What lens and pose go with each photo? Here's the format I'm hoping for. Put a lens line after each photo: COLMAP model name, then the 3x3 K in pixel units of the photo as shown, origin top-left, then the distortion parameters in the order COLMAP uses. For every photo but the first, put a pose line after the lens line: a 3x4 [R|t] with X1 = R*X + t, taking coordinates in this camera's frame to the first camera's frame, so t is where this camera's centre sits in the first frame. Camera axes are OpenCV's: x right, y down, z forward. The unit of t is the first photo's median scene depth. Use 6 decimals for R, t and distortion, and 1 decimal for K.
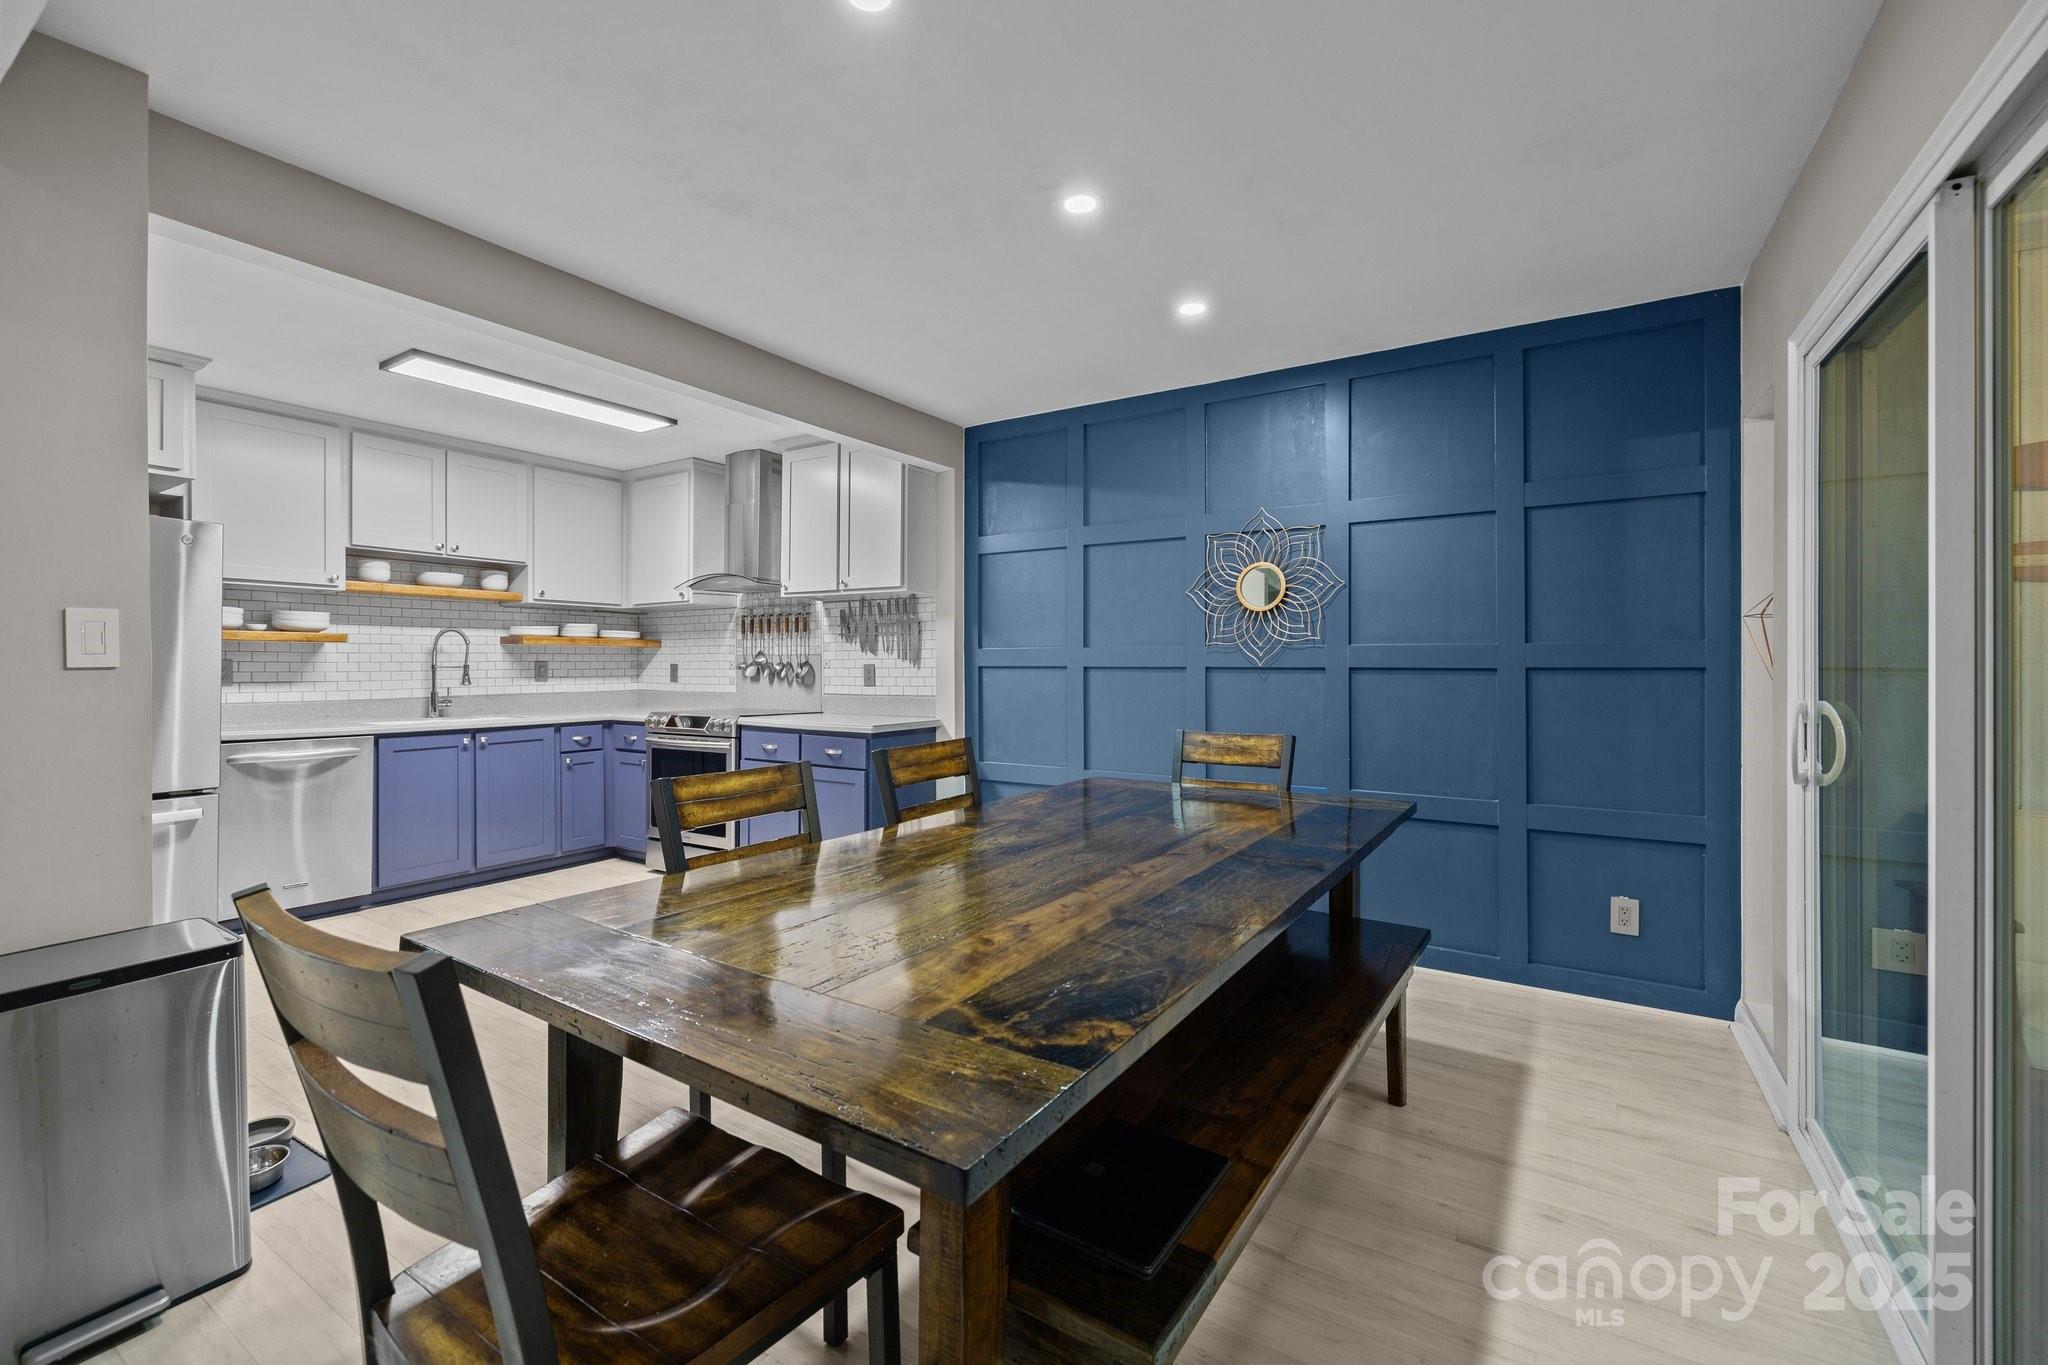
lens RADIAL K [[897.9, 0, 1022.0], [0, 897.9, 680.0], [0, 0, 1]] dist [-0.001543, -0.000029]
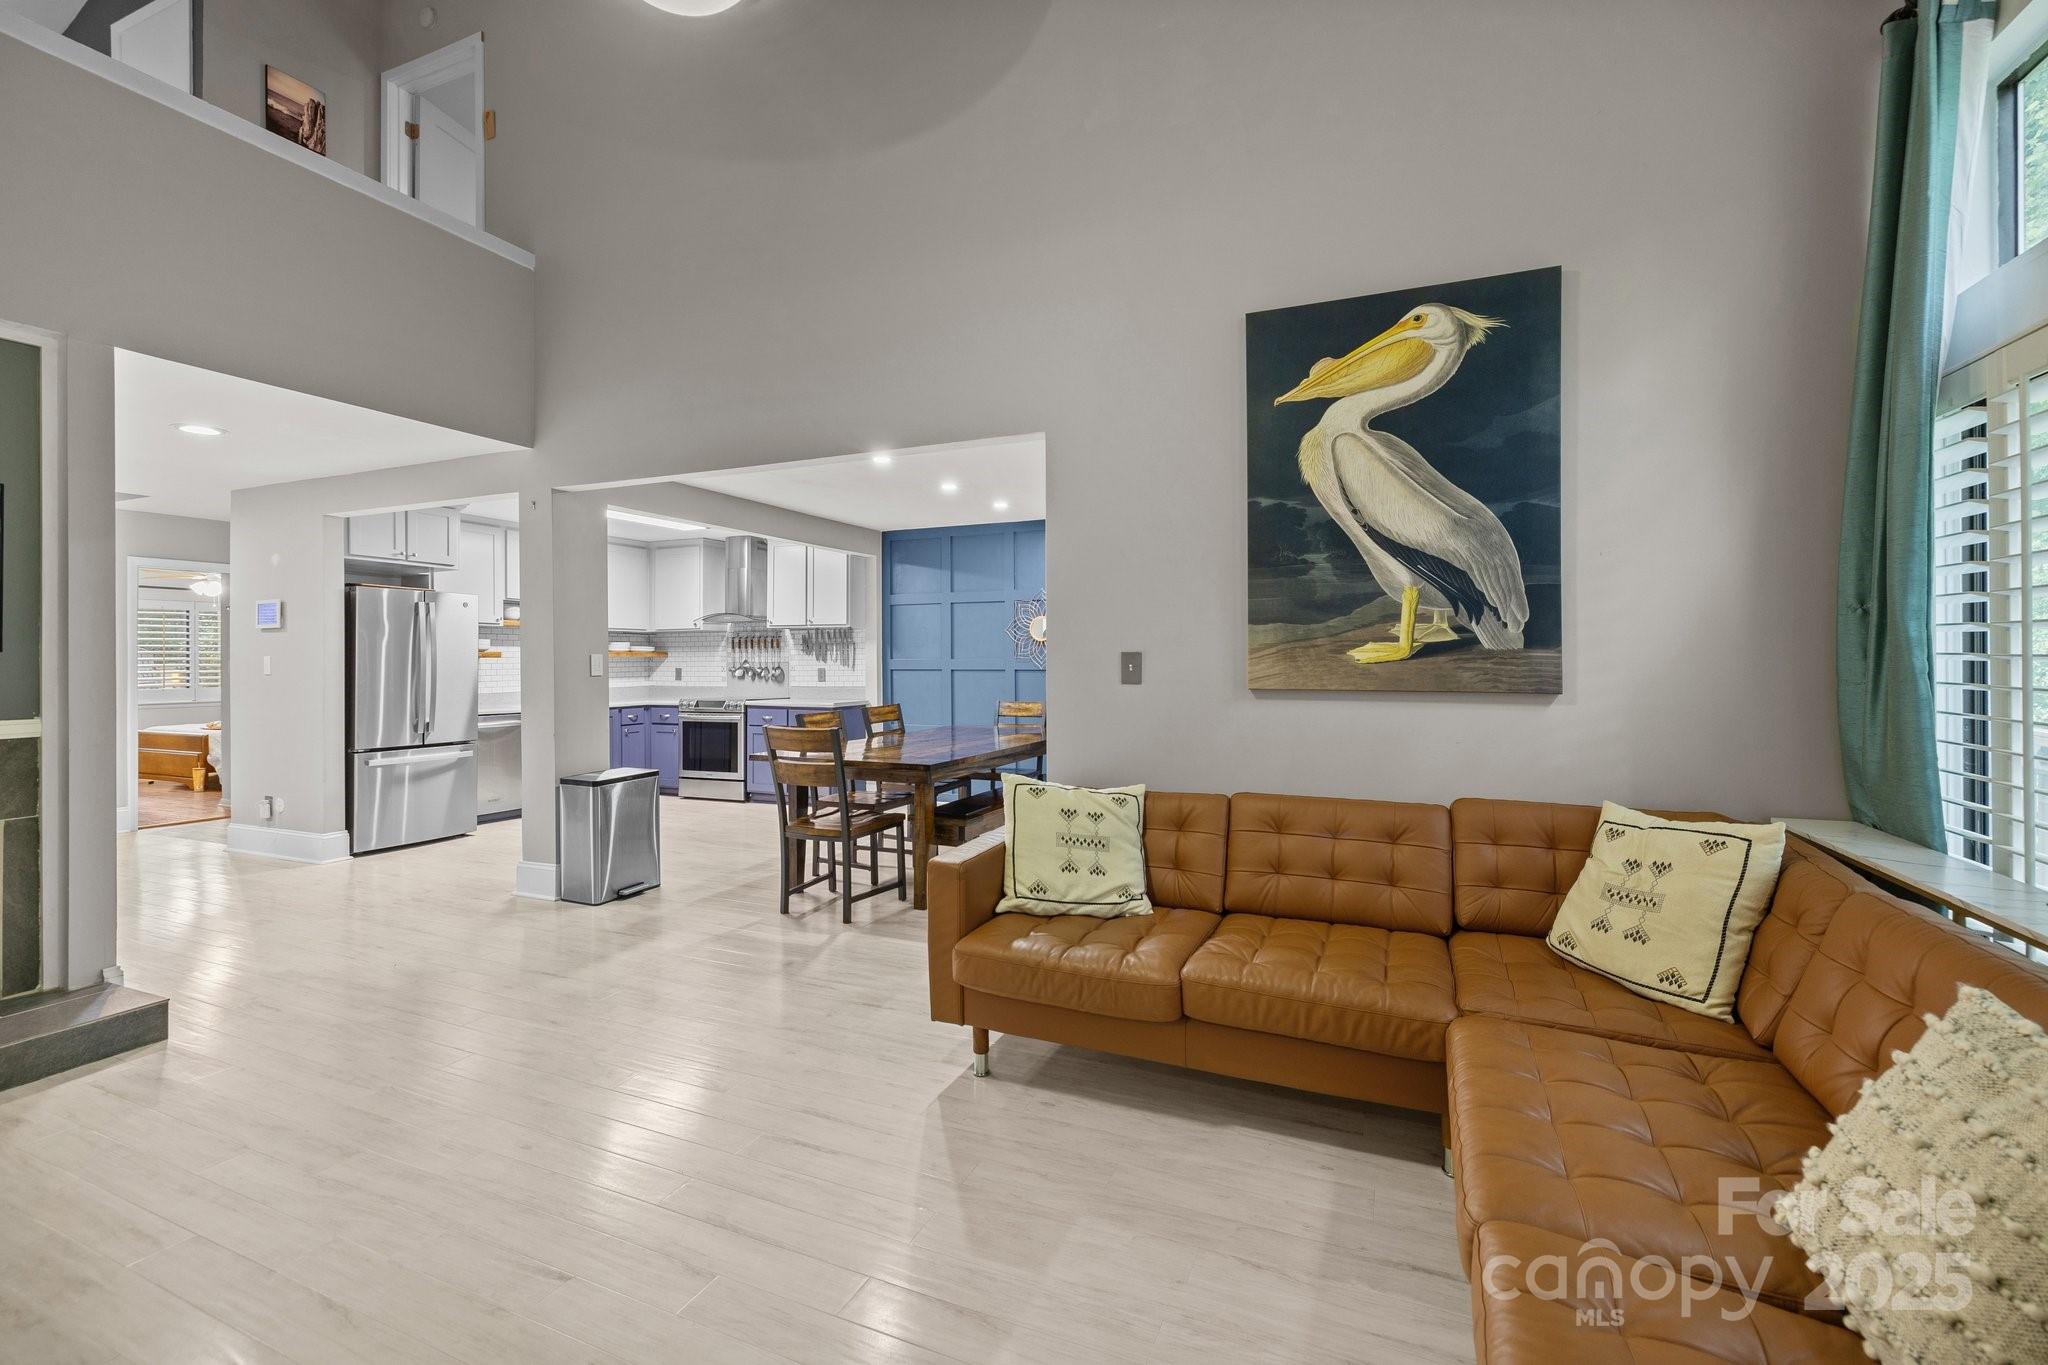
lens RADIAL K [[897.9, 0, 1021.2], [0, 897.9, 677.3], [0, 0, 1]] dist [-0.001543, -0.000029]
pose [[0.989699, -0.007919, 0.142944, -0.043211], [0.007828, 0.999969, 0.001201, -0.000103], [-0.142949, -0.000070, 0.989730, -0.689217]]
